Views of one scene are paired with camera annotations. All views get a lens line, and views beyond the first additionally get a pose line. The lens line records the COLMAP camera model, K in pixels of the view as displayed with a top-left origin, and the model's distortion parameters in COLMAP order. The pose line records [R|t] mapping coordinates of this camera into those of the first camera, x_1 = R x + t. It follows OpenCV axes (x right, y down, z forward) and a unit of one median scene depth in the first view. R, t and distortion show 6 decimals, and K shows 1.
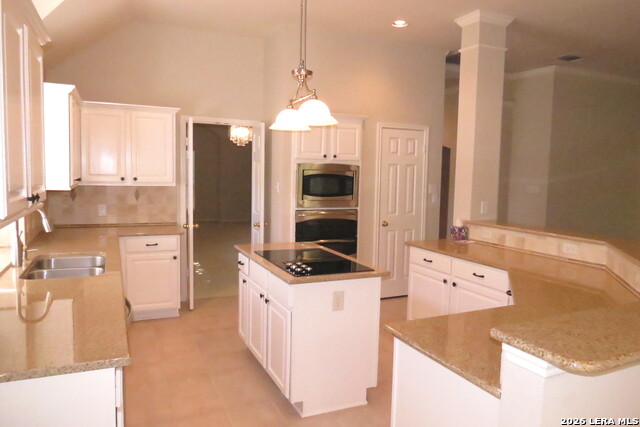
lens RADIAL K [[453.9, 0, 320.9], [0, 453.9, 211.6], [0, 0, 1]] dist [-0.023924, 0.005777]
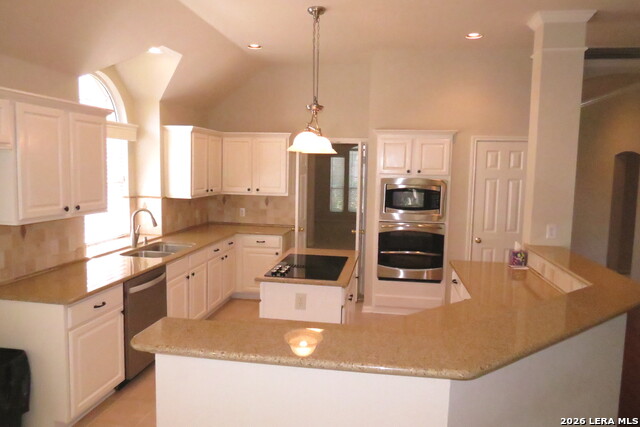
lens RADIAL K [[453.9, 0, 319.8], [0, 453.9, 216.7], [0, 0, 1]] dist [-0.023924, 0.005777]
pose [[0.836336, 0.054290, -0.545522, 0.419432], [-0.048216, 0.998513, 0.025452, -0.034964], [0.546092, 0.005016, 0.837710, 0.011233]]
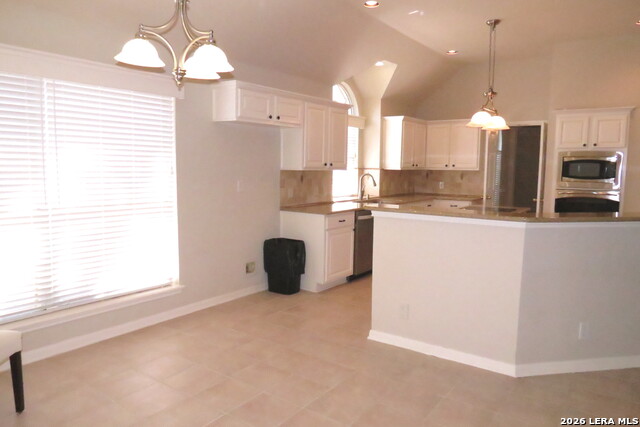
lens RADIAL K [[453.9, 0, 323.4], [0, 453.9, 216.0], [0, 0, 1]] dist [-0.023924, 0.005777]
pose [[0.505291, 0.076403, -0.859560, 0.709924], [-0.070618, 0.996393, 0.047053, 0.059492], [0.860055, 0.036925, 0.508864, -0.202523]]
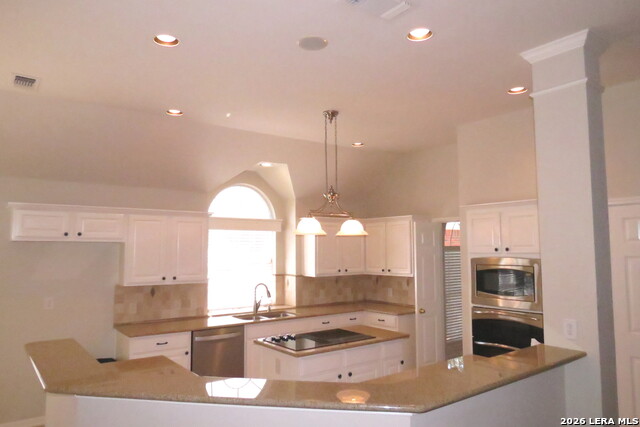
lens RADIAL K [[453.9, 0, 320.7], [0, 453.9, 214.4], [0, 0, 1]] dist [-0.023924, 0.005777]
pose [[0.219055, -0.099204, -0.970656, 0.829600], [-0.072671, 0.990396, -0.117622, -0.060119], [0.973002, 0.096305, 0.209742, 0.463882]]
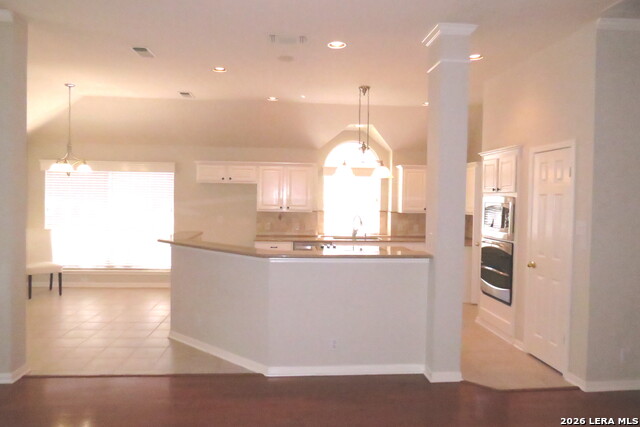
lens RADIAL K [[453.9, 0, 321.2], [0, 453.9, 214.3], [0, 0, 1]] dist [-0.023924, 0.005777]
pose [[-0.333606, 0.003092, -0.942708, 1.170237], [-0.102434, 0.993955, 0.039509, -0.064610], [0.937131, 0.109746, -0.331273, 0.988183]]
